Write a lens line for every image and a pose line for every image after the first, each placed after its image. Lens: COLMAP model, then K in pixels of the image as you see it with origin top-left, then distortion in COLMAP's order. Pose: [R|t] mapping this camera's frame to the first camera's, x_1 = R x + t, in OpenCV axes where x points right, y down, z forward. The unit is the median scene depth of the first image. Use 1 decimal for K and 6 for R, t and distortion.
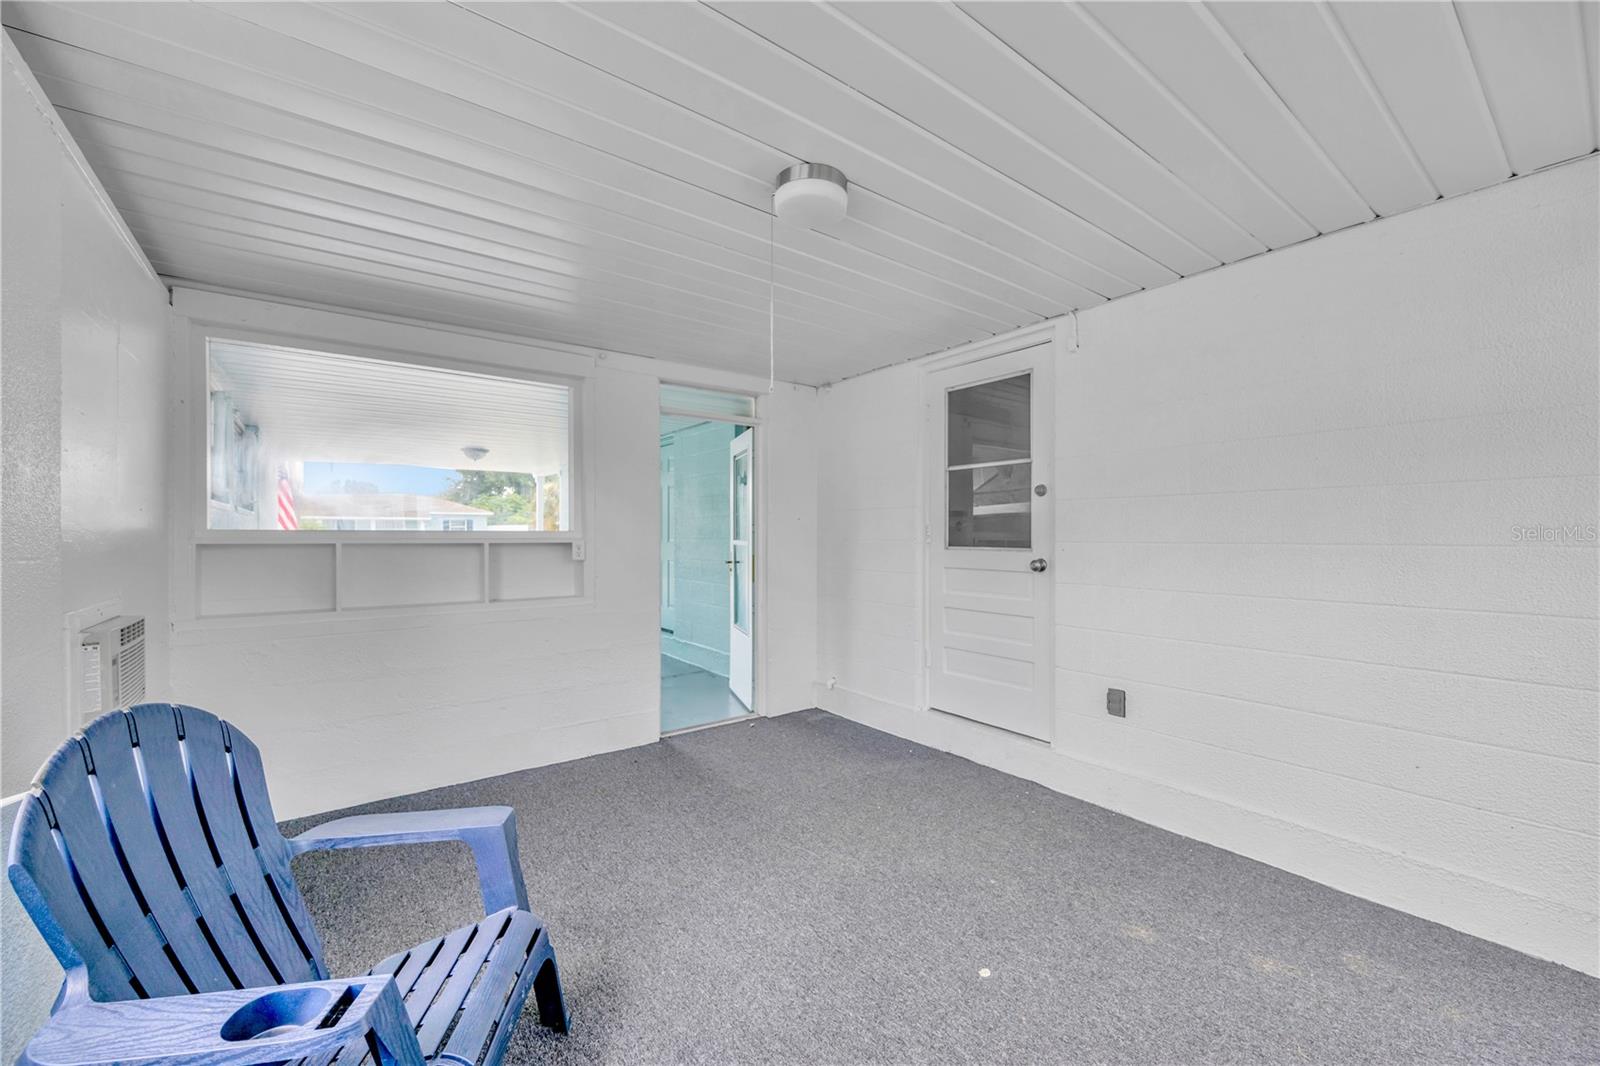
lens RADIAL K [[634.0, 0, 804.9], [0, 634.0, 527.9], [0, 0, 1]] dist [0.000846, -0.000062]
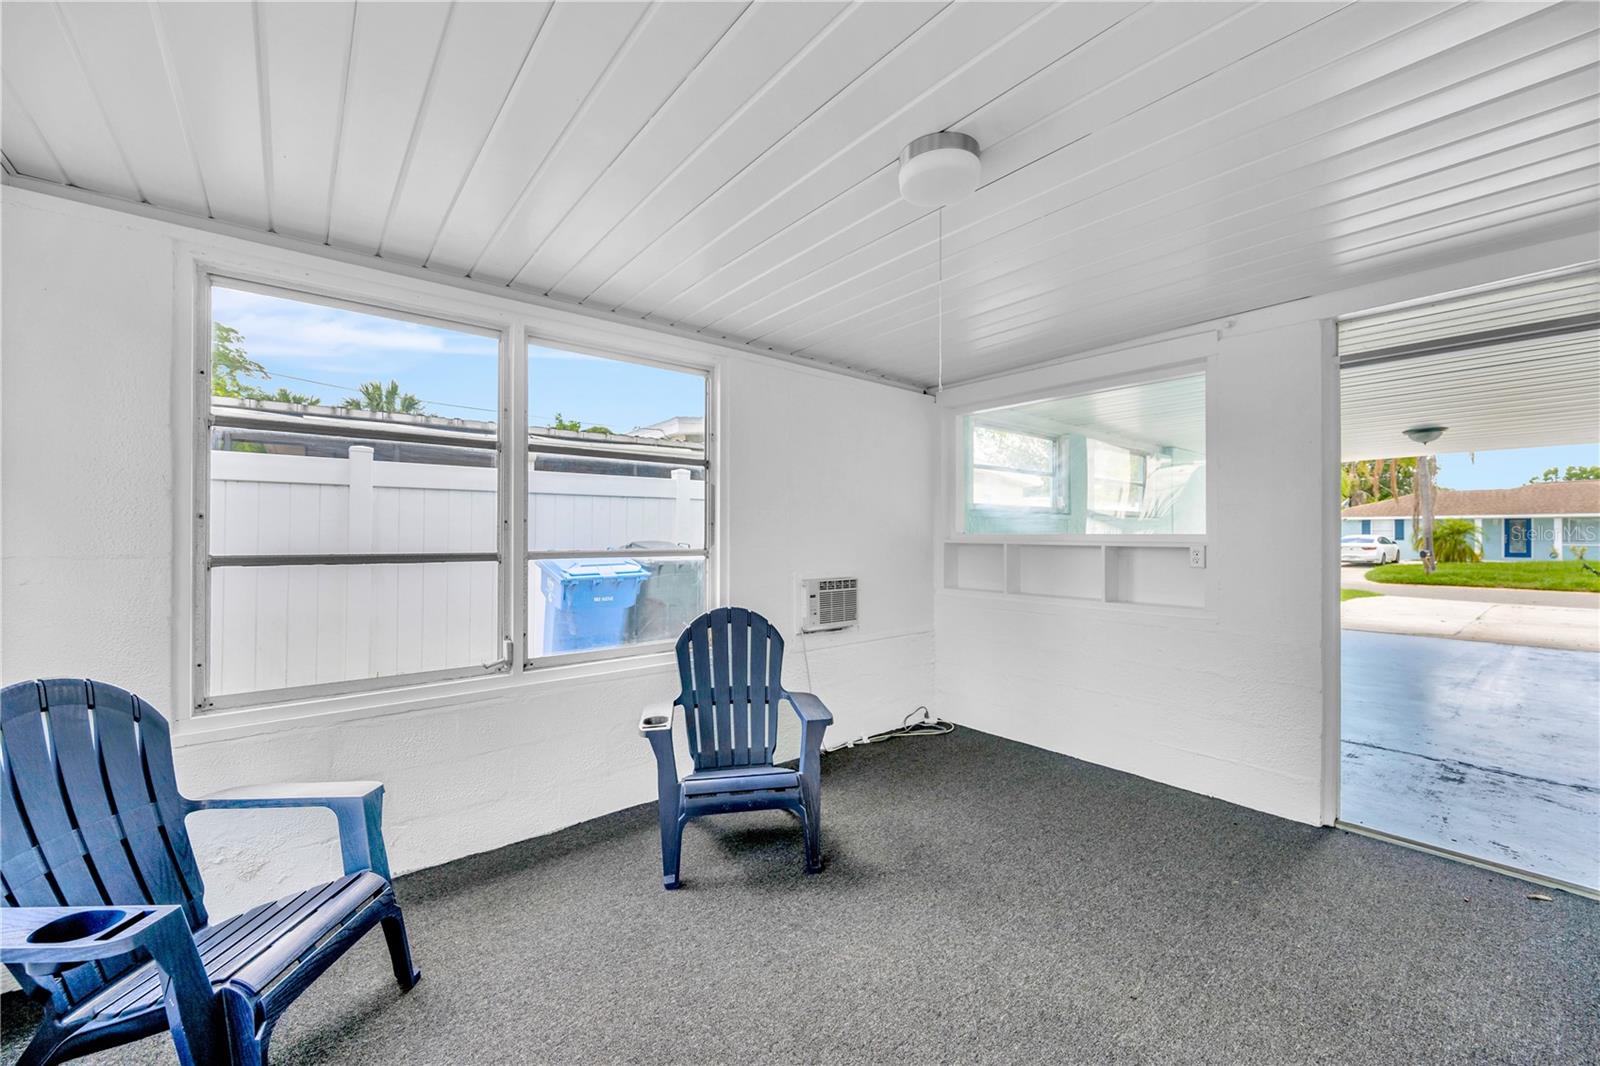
lens RADIAL K [[629.4, 0, 803.7], [0, 629.4, 534.1], [0, 0, 1]] dist [0.000856, 0.000023]
pose [[0.038164, 0.003434, -0.999266, 0.474981], [0.008476, 0.999957, 0.003760, -0.003852], [0.999236, -0.008613, 0.038133, 0.403772]]
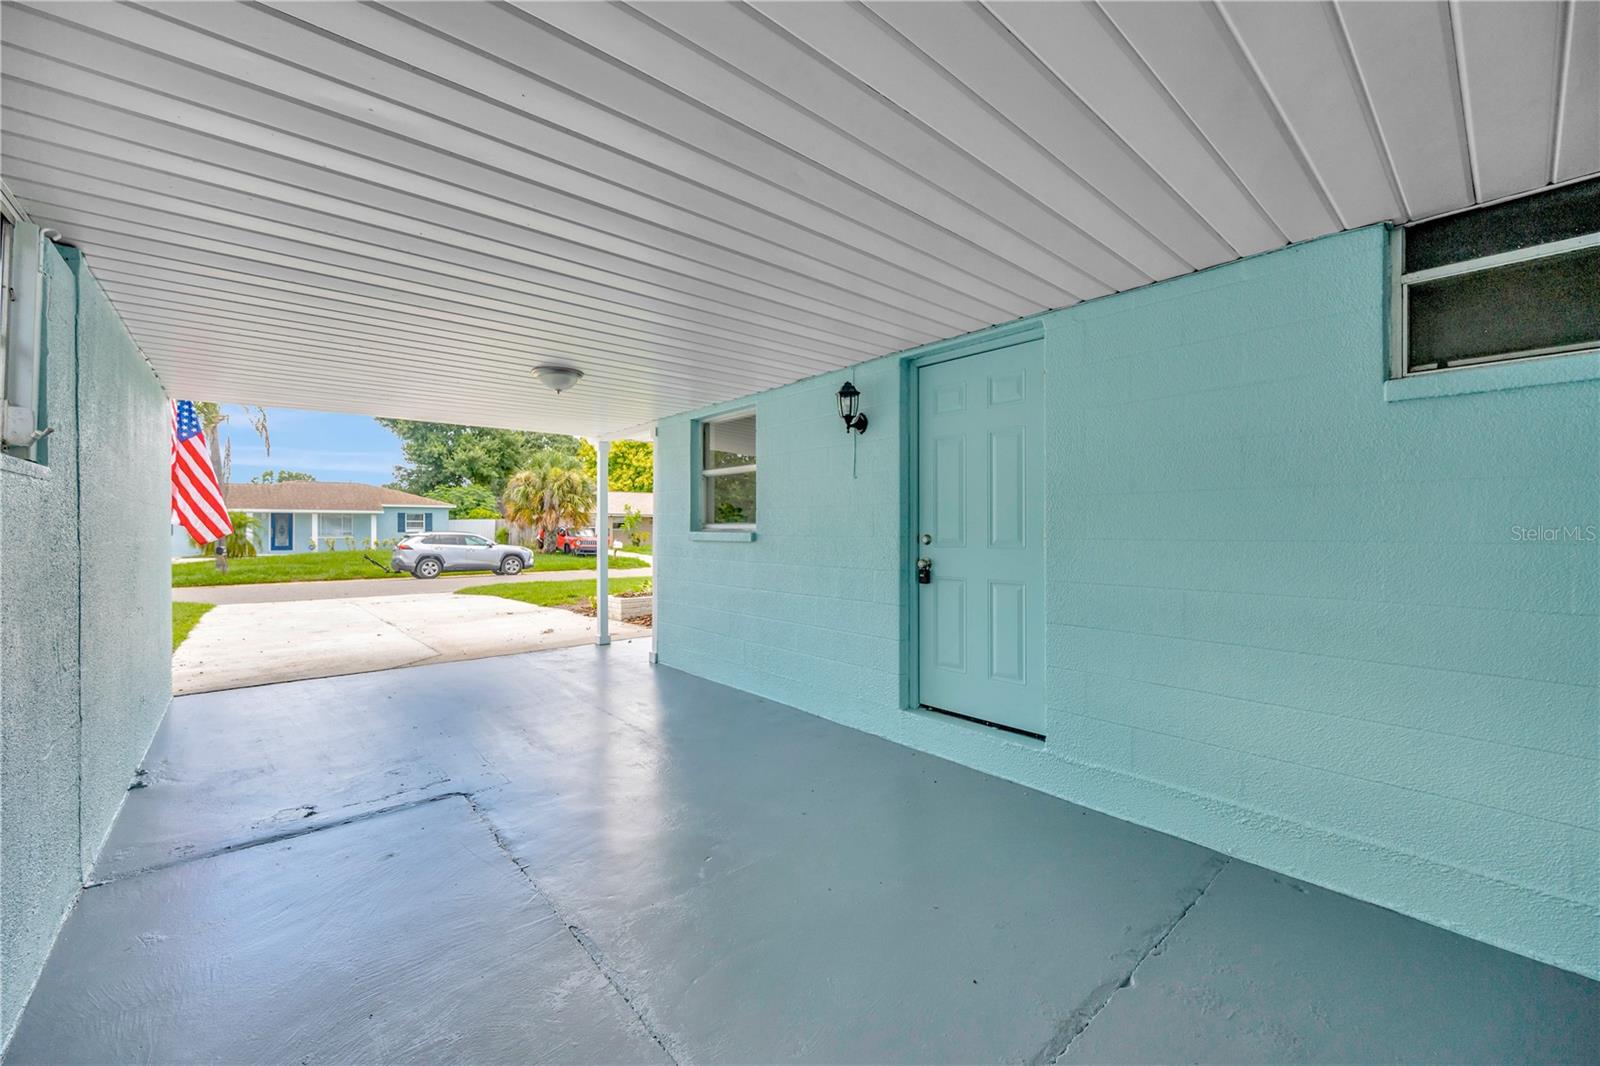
lens RADIAL K [[634.0, 0, 804.9], [0, 634.0, 527.9], [0, 0, 1]] dist [0.000846, -0.000062]
pose [[0.998235, 0.005242, 0.059157, -0.716443], [-0.005611, 0.999966, 0.006081, 0.011039], [-0.059123, -0.006402, 0.998230, 0.934837]]
